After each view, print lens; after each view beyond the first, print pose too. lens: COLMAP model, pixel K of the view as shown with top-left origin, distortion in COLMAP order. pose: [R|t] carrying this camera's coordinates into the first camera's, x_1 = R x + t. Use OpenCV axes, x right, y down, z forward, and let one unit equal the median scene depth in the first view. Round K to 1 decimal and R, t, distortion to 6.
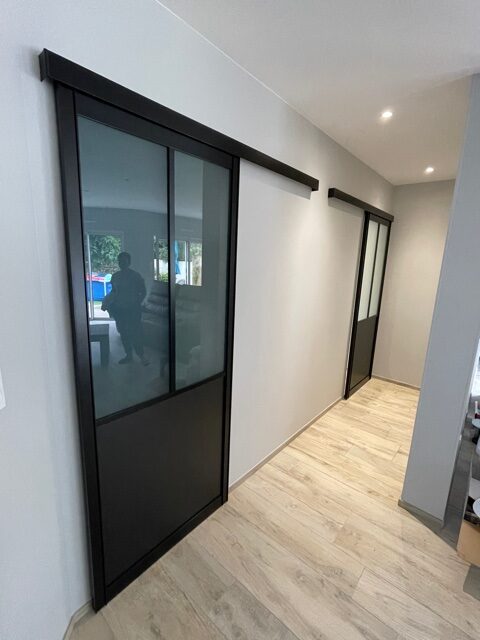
lens RADIAL K [[299.1, 0, 240.0], [0, 299.1, 320.0], [0, 0, 1]] dist [0.001141, -0.000444]
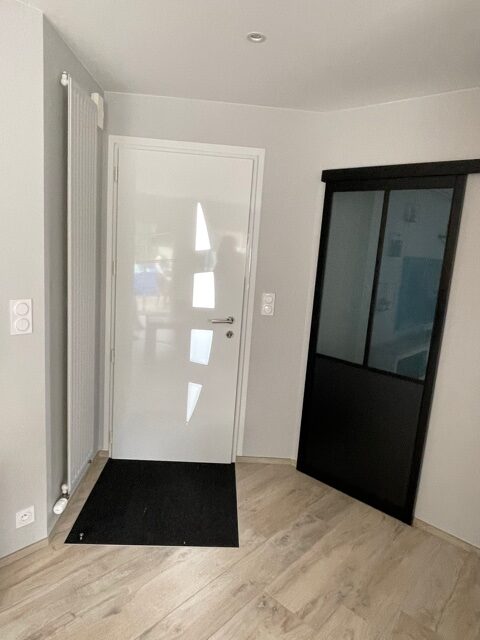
lens RADIAL K [[415.8, 0, 241.4], [0, 415.8, 317.5], [0, 0, 1]] dist [-0.001425, -0.003173]
pose [[-0.015361, 0.133130, -0.990980, 1.561665], [-0.272366, 0.953061, 0.132258, -0.055592], [0.962071, 0.271941, 0.021620, 0.384801]]
